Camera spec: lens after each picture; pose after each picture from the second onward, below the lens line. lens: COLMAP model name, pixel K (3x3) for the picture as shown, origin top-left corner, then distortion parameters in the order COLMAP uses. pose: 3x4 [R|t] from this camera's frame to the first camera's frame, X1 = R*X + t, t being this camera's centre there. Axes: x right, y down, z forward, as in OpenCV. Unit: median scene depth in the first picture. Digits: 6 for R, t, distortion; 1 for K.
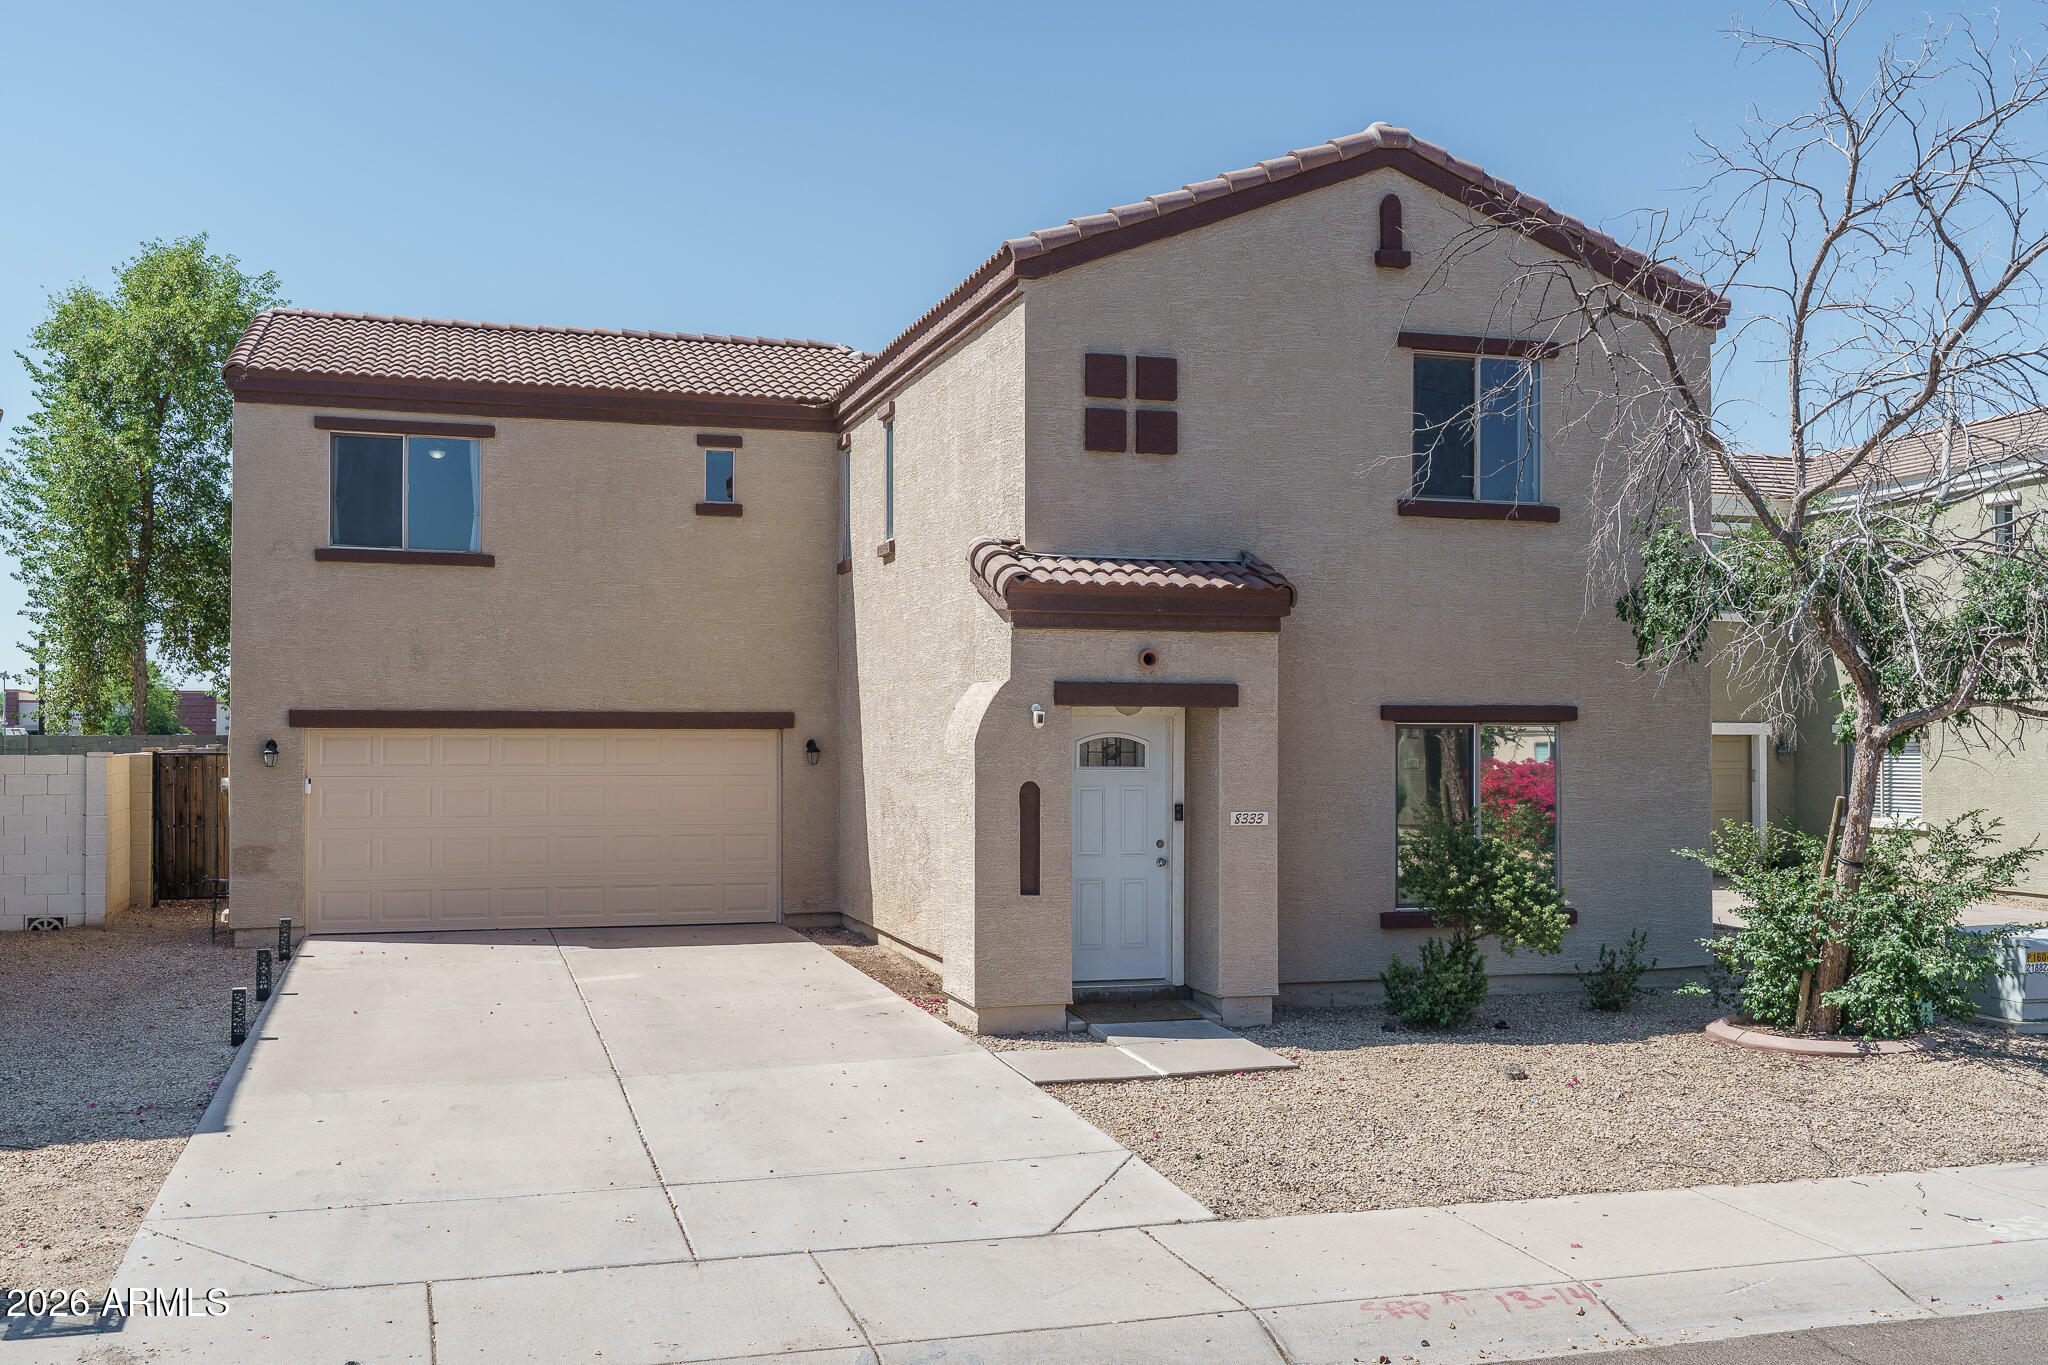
lens RADIAL K [[1685.9, 0, 1024.0], [0, 1685.9, 682.5], [0, 0, 1]] dist [0.005727, -0.003688]
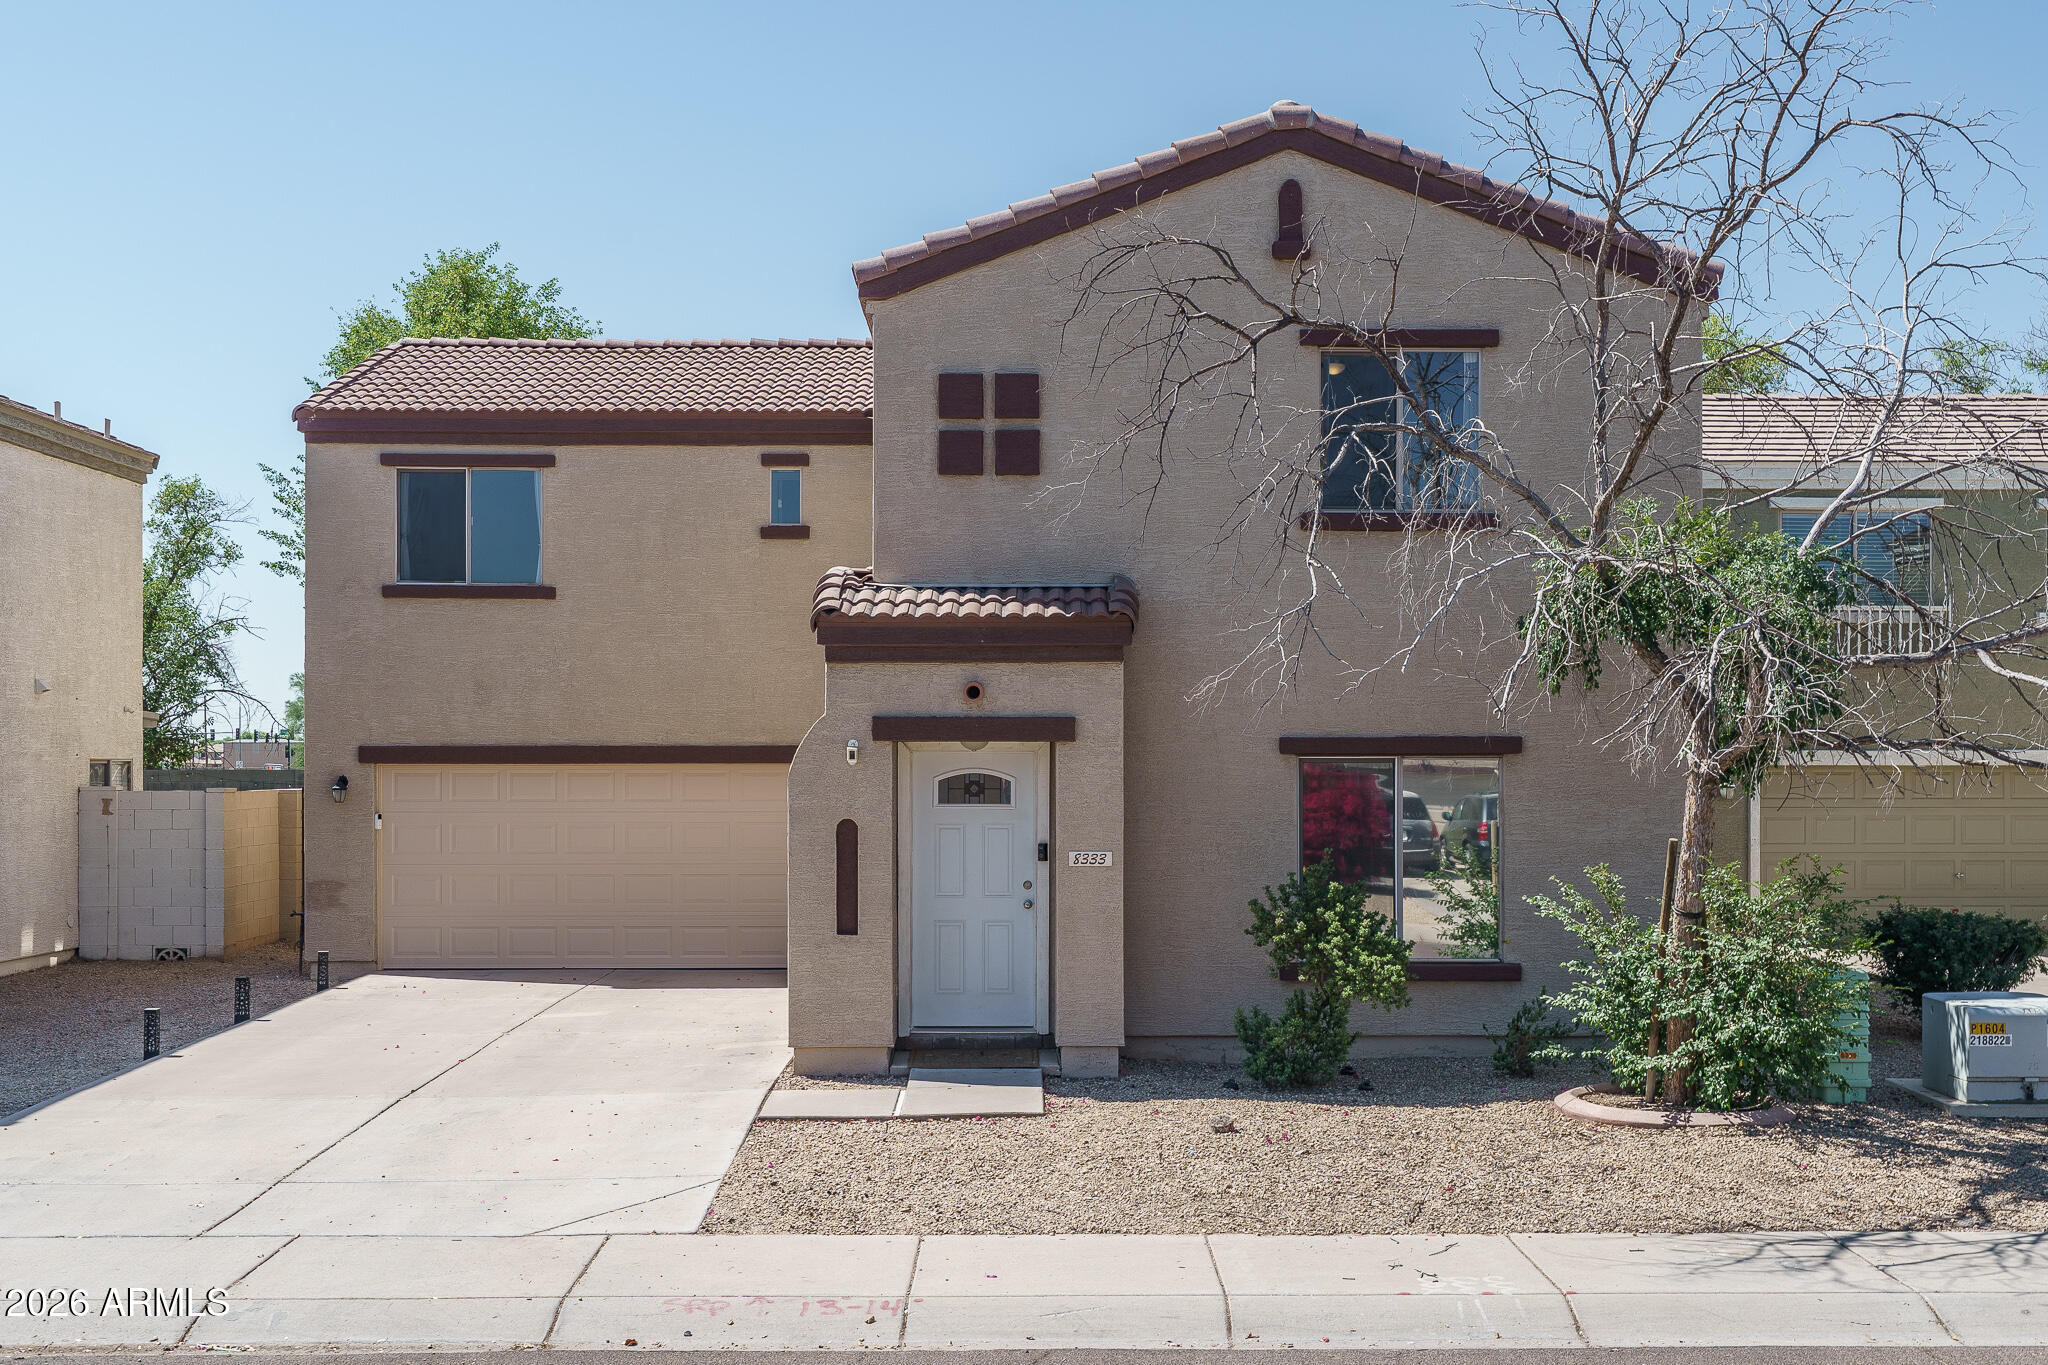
lens RADIAL K [[1983.3, 0, 1022.6], [0, 1983.3, 717.8], [0, 0, 1]] dist [0.005808, 0.010174]
pose [[0.971253, -0.008509, -0.237897, 0.344550], [0.010184, 0.999931, 0.005813, -0.005216], [0.237831, -0.008068, 0.971273, -0.086479]]
